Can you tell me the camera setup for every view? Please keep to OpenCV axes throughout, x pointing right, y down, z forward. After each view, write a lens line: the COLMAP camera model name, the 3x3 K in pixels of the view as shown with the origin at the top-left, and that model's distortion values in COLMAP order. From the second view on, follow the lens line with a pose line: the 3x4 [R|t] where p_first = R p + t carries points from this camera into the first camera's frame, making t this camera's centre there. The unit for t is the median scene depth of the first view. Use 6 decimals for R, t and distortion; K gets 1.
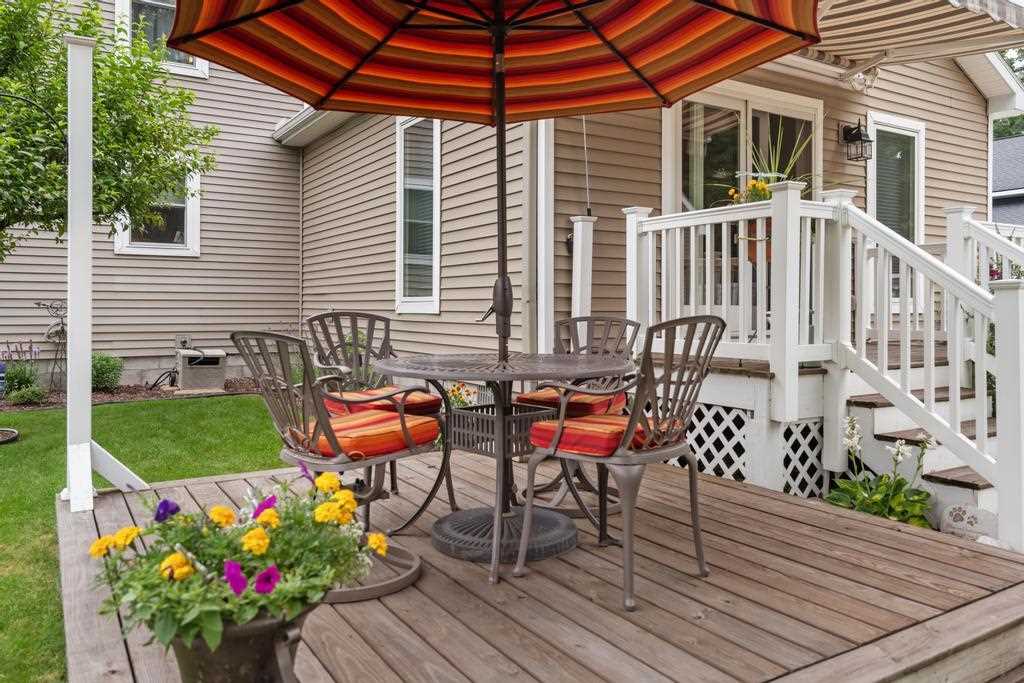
lens RADIAL K [[765.5, 0, 511.8], [0, 765.5, 336.3], [0, 0, 1]] dist [0.003308, 0.000716]
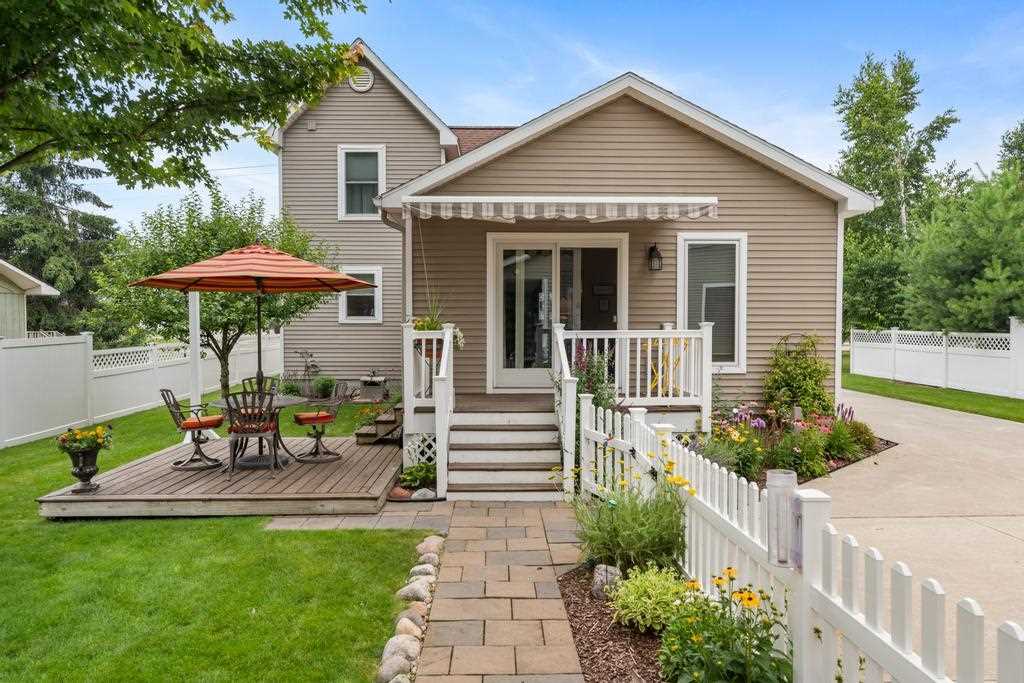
lens RADIAL K [[703.7, 0, 512.4], [0, 703.7, 338.4], [0, 0, 1]] dist [-0.001546, -0.000023]
pose [[0.860034, 0.008563, -0.510165, 0.822462], [-0.014942, 0.999853, -0.008407, -0.073696], [0.510018, 0.014853, 0.860035, -0.283249]]
